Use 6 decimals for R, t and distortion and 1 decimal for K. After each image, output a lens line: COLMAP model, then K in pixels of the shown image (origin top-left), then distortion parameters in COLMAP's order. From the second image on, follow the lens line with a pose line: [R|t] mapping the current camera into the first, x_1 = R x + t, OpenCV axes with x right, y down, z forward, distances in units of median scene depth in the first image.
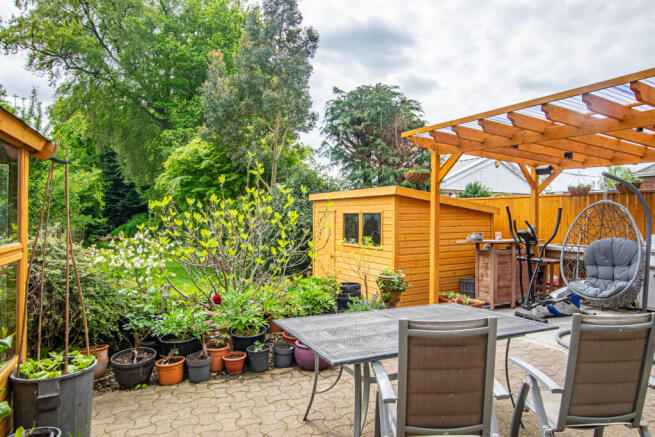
lens RADIAL K [[391.1, 0, 329.0], [0, 391.1, 218.8], [0, 0, 1]] dist [-0.012192, -0.004165]
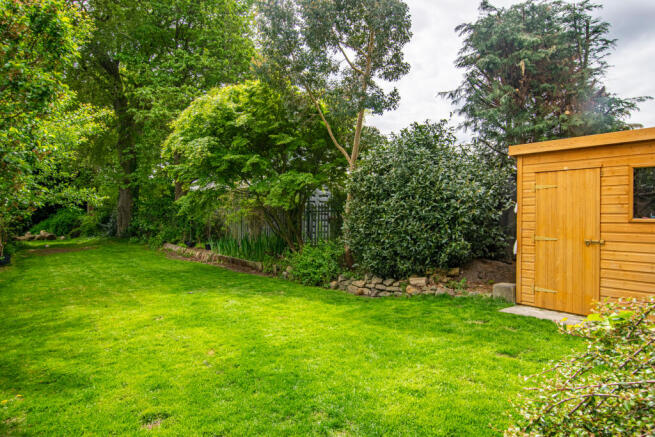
lens RADIAL K [[391.1, 0, 326.6], [0, 391.1, 214.4], [0, 0, 1]] dist [-0.012192, -0.004165]
pose [[0.983144, -0.009343, 0.182592, -0.595528], [0.010076, 0.999944, -0.003091, 0.060718], [-0.182553, 0.004878, 0.983184, 0.585138]]
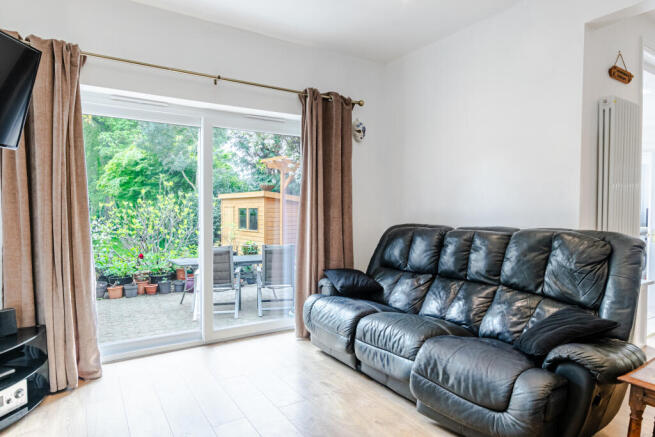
lens RADIAL K [[391.1, 0, 329.8], [0, 391.1, 218.7], [0, 0, 1]] dist [-0.012192, -0.004165]
pose [[0.991115, -0.008914, 0.132706, 0.206441], [0.006524, 0.999809, 0.018432, 0.000339], [-0.132845, -0.017402, 0.990984, -0.549092]]
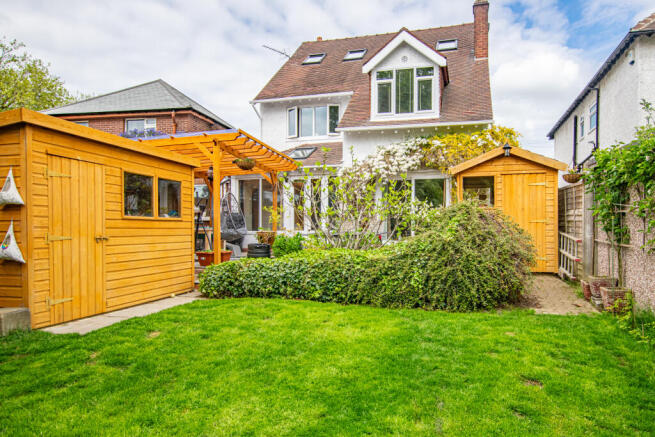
lens RADIAL K [[391.1, 0, 328.8], [0, 391.1, 220.4], [0, 0, 1]] dist [-0.012192, -0.004165]
pose [[-0.734254, 0.005572, 0.678851, -0.776637], [-0.002725, 0.999934, -0.011155, 0.088396], [-0.678869, -0.010041, -0.734191, 1.433583]]
